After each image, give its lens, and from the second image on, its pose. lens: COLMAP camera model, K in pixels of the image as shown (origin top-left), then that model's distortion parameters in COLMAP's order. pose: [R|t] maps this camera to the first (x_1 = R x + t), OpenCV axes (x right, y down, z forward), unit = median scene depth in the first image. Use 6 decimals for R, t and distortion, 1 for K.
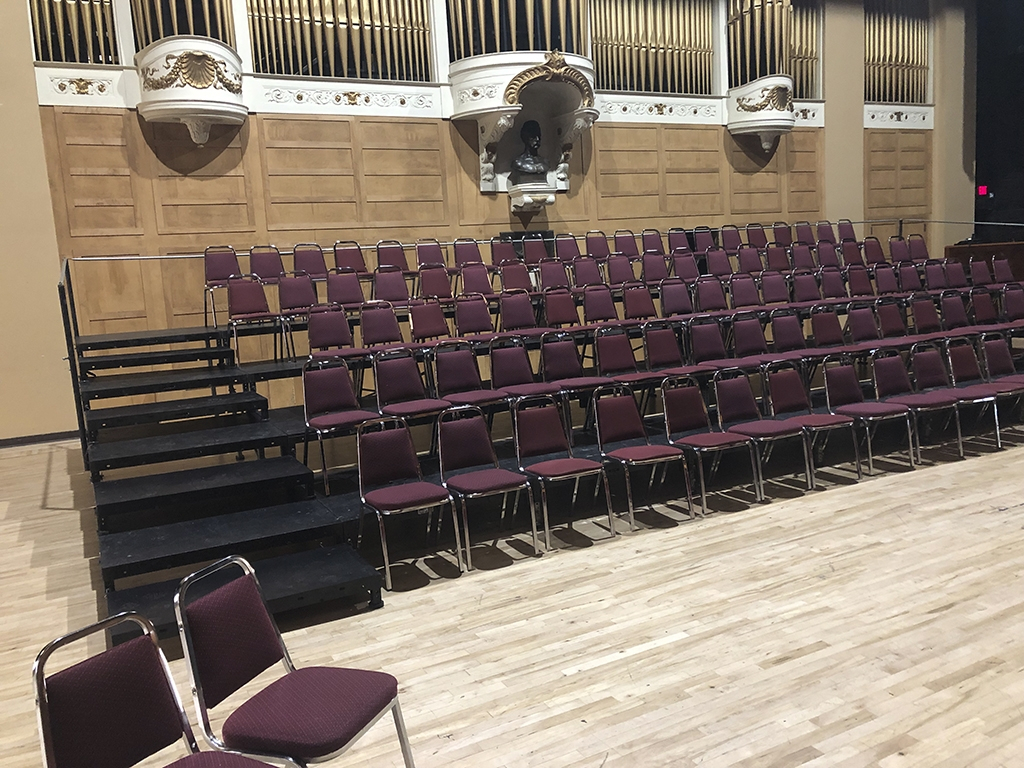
lens RADIAL K [[828.6, 0, 544.6], [0, 828.6, 383.3], [0, 0, 1]] dist [0.028068, -0.007387]
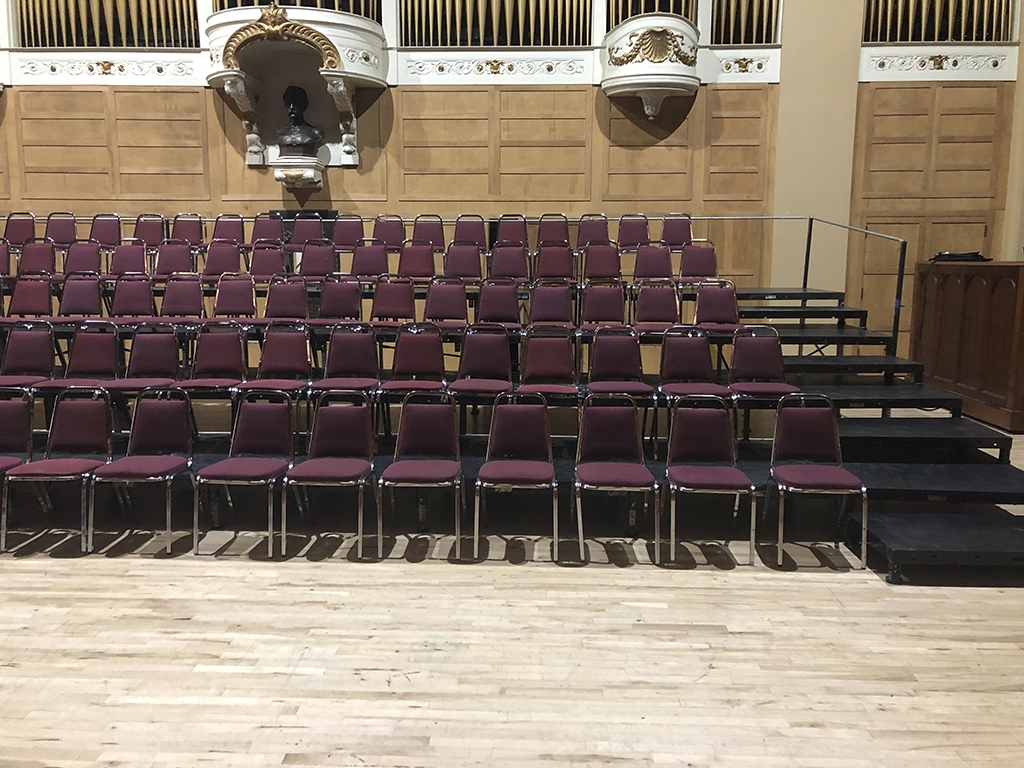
lens RADIAL K [[828.6, 0, 544.6], [0, 828.6, 383.3], [0, 0, 1]] dist [0.028068, -0.007387]
pose [[0.862521, 0.143141, -0.485354, 0.627929], [-0.127015, 0.989692, 0.066163, -0.084485], [0.489821, 0.004580, 0.871811, 0.319188]]
